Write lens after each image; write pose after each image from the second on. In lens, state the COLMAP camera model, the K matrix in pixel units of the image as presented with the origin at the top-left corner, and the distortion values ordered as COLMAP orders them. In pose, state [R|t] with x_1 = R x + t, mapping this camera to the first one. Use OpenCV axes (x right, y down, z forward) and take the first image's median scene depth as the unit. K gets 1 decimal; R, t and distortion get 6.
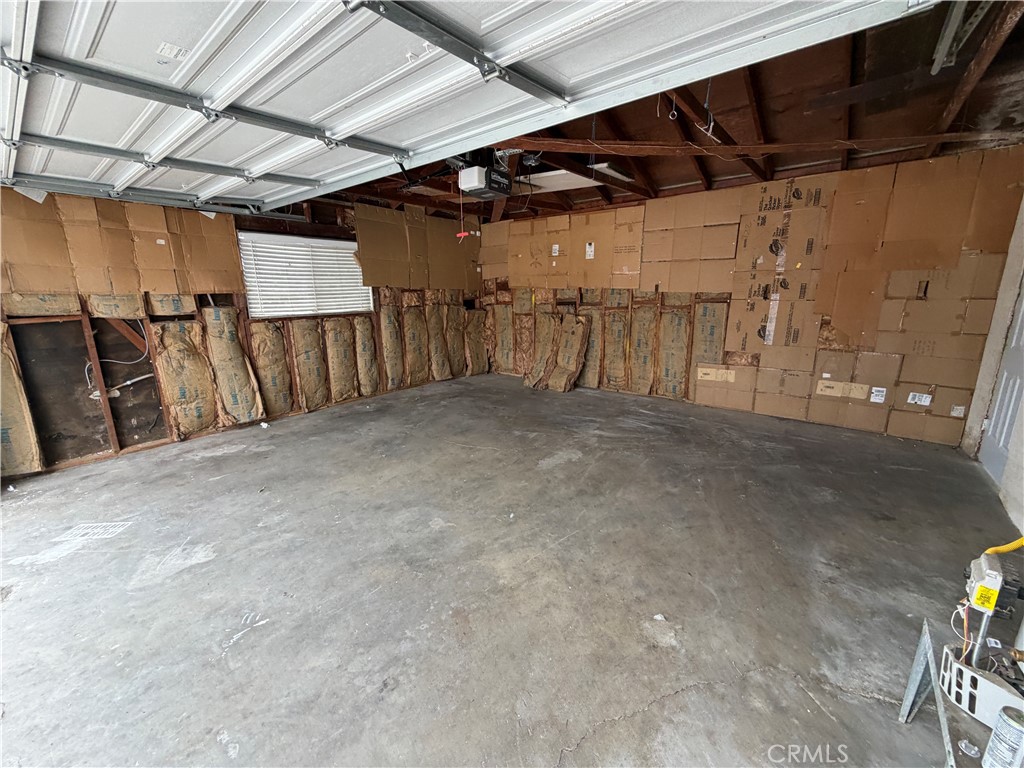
lens RADIAL K [[407.2, 0, 508.5], [0, 407.2, 384.9], [0, 0, 1]] dist [0.001011, -0.000347]
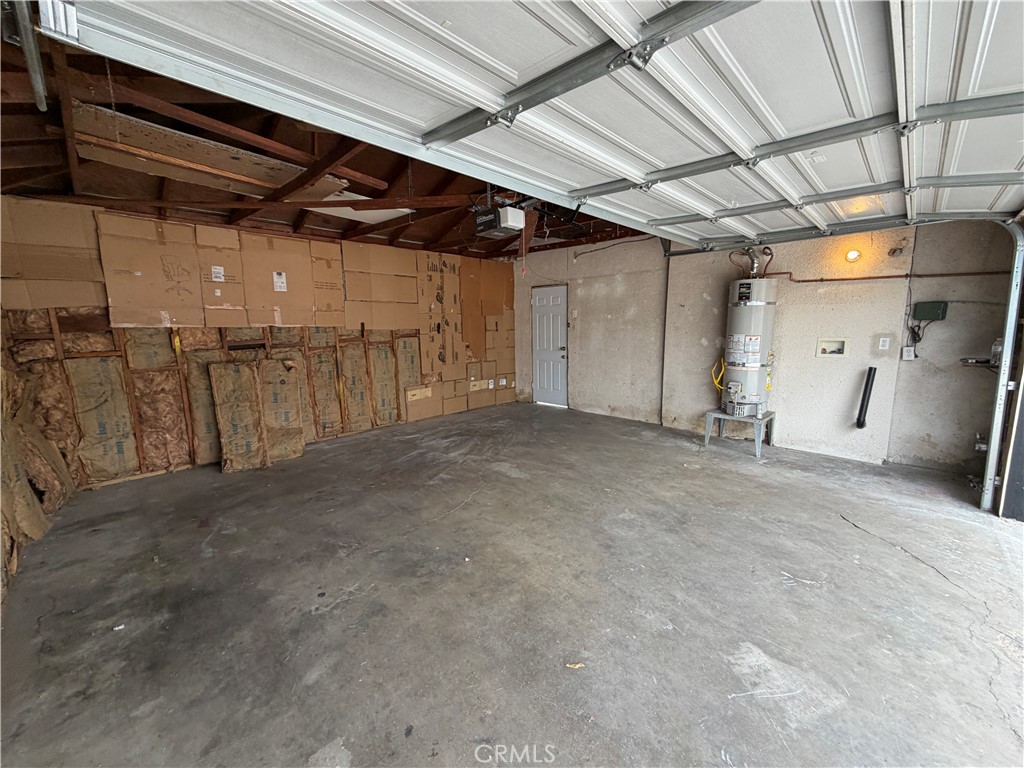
lens RADIAL K [[407.2, 0, 509.4], [0, 407.2, 386.0], [0, 0, 1]] dist [0.001011, -0.000347]
pose [[0.094100, -0.142797, 0.985269, -0.791219], [0.240718, 0.963559, 0.116661, -0.146664], [-0.966023, 0.226194, 0.125044, 0.656992]]
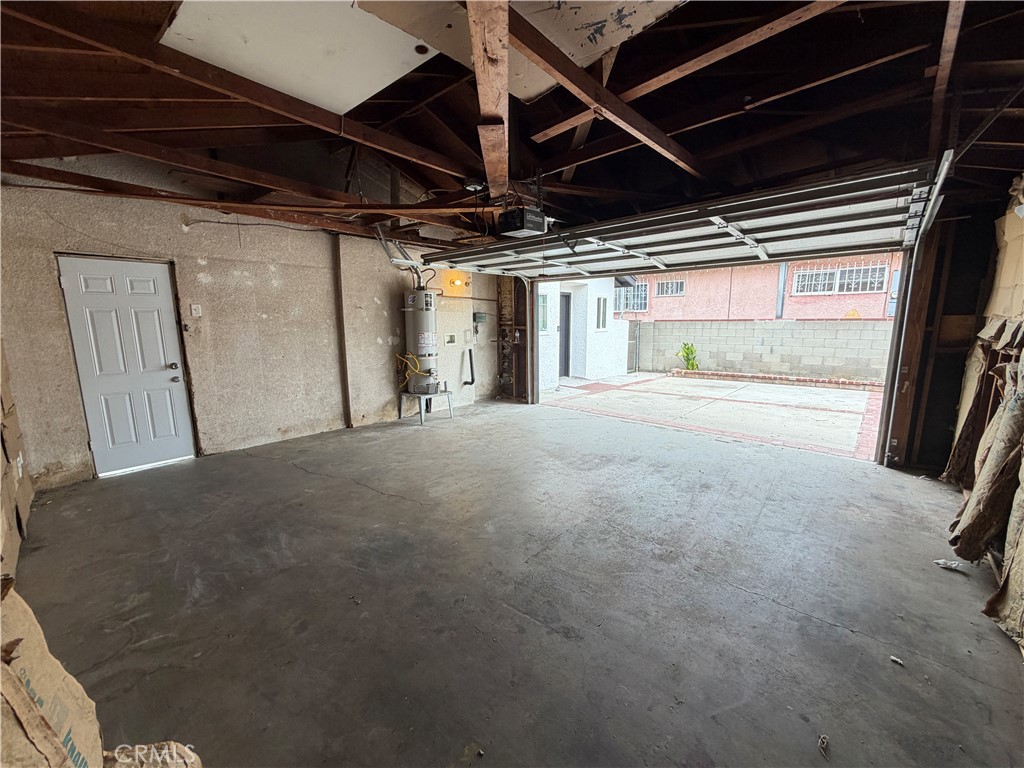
lens RADIAL K [[407.2, 0, 509.0], [0, 407.2, 386.1], [0, 0, 1]] dist [0.001011, -0.000347]
pose [[-0.998162, 0.008211, 0.060041, -0.055422], [0.030598, 0.923493, 0.382393, -0.356557], [-0.052308, 0.383528, -0.922047, 1.496807]]
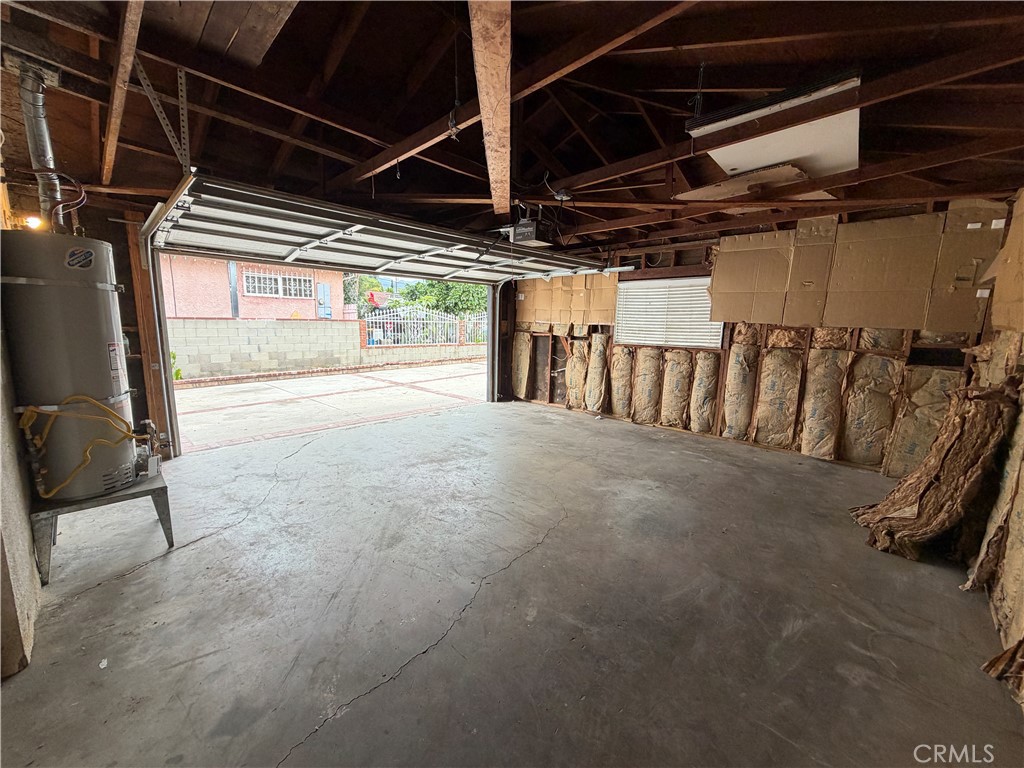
lens RADIAL K [[407.2, 0, 511.1], [0, 407.2, 384.1], [0, 0, 1]] dist [0.001011, -0.000347]
pose [[-0.088695, 0.159854, -0.983148, 0.820988], [-0.244137, 0.953442, 0.177048, -0.193065], [0.965676, 0.255726, -0.045539, 0.772901]]
